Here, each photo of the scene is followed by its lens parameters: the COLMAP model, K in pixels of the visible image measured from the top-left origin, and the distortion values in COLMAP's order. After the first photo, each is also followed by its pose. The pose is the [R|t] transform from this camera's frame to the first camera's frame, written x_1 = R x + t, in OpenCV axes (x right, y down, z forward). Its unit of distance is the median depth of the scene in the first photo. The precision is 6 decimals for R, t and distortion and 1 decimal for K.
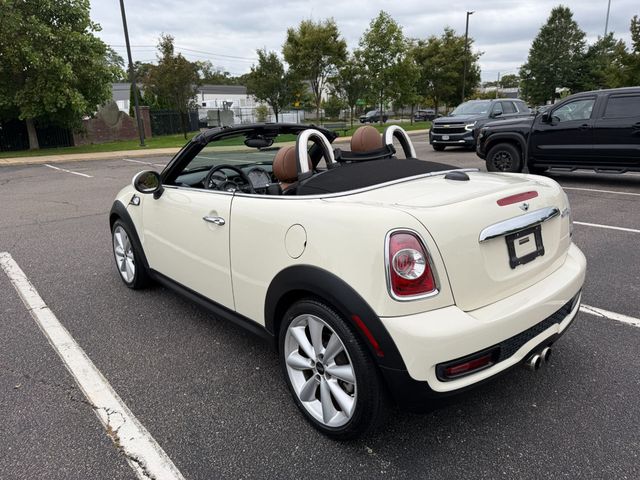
lens RADIAL K [[452.7, 0, 319.8], [0, 452.7, 240.1], [0, 0, 1]] dist [0.026019, -0.038859]
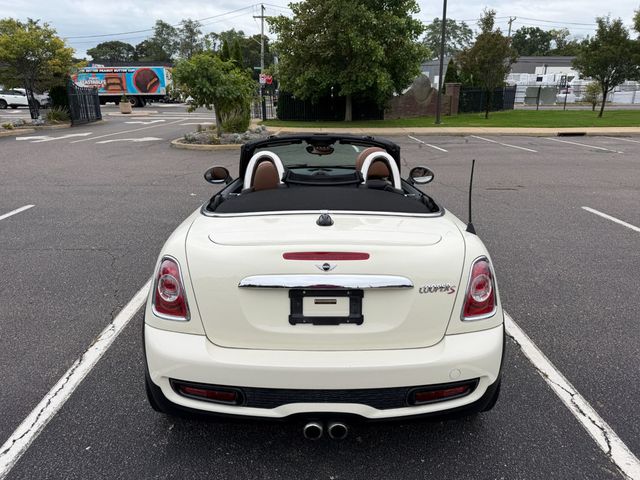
lens RADIAL K [[452.7, 0, 324.0], [0, 452.7, 239.6], [0, 0, 1]] dist [0.026019, -0.038859]
pose [[0.767120, 0.222932, -0.601522, 0.201669], [-0.189068, 0.974594, 0.120079, -0.048283], [0.613009, 0.021614, 0.789780, 0.054539]]
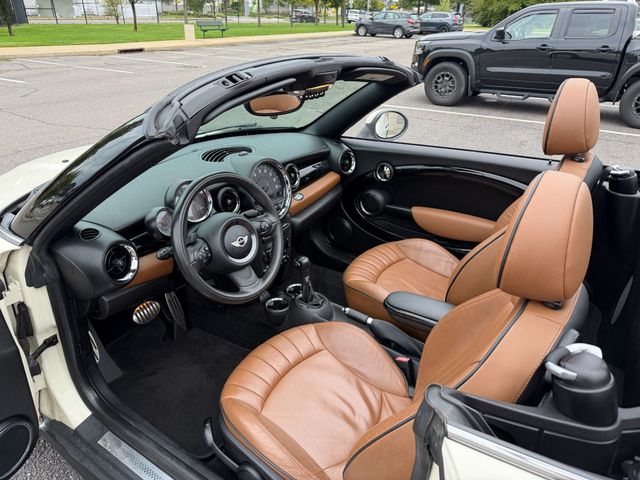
lens RADIAL K [[452.7, 0, 322.2], [0, 452.7, 238.4], [0, 0, 1]] dist [0.026019, -0.038859]
pose [[0.958682, -0.077781, 0.273639, -0.075620], [0.023795, 0.980450, 0.195323, -0.061178], [-0.283482, -0.180741, 0.941791, 0.203568]]
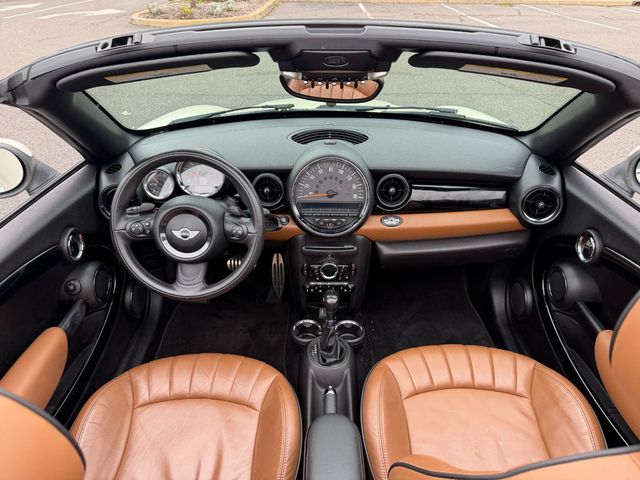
lens RADIAL K [[452.7, 0, 321.3], [0, 452.7, 227.8], [0, 0, 1]] dist [0.026019, -0.038859]
pose [[0.755545, 0.358879, -0.548049, 0.020037], [-0.186339, 0.919768, 0.345404, -0.081021], [0.628036, -0.158846, 0.761800, 0.266564]]
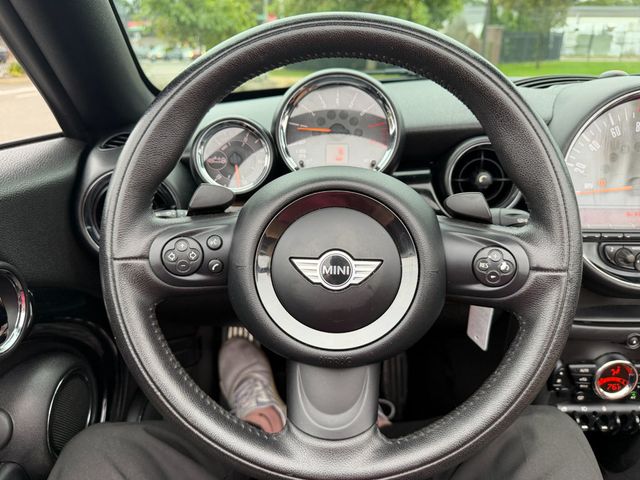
lens RADIAL K [[452.7, 0, 323.0], [0, 452.7, 241.8], [0, 0, 1]] dist [0.026019, -0.038859]
pose [[0.756103, 0.270890, -0.595757, -0.044081], [-0.186246, 0.961738, 0.200928, -0.045188], [0.627392, -0.040964, 0.777626, 0.301399]]
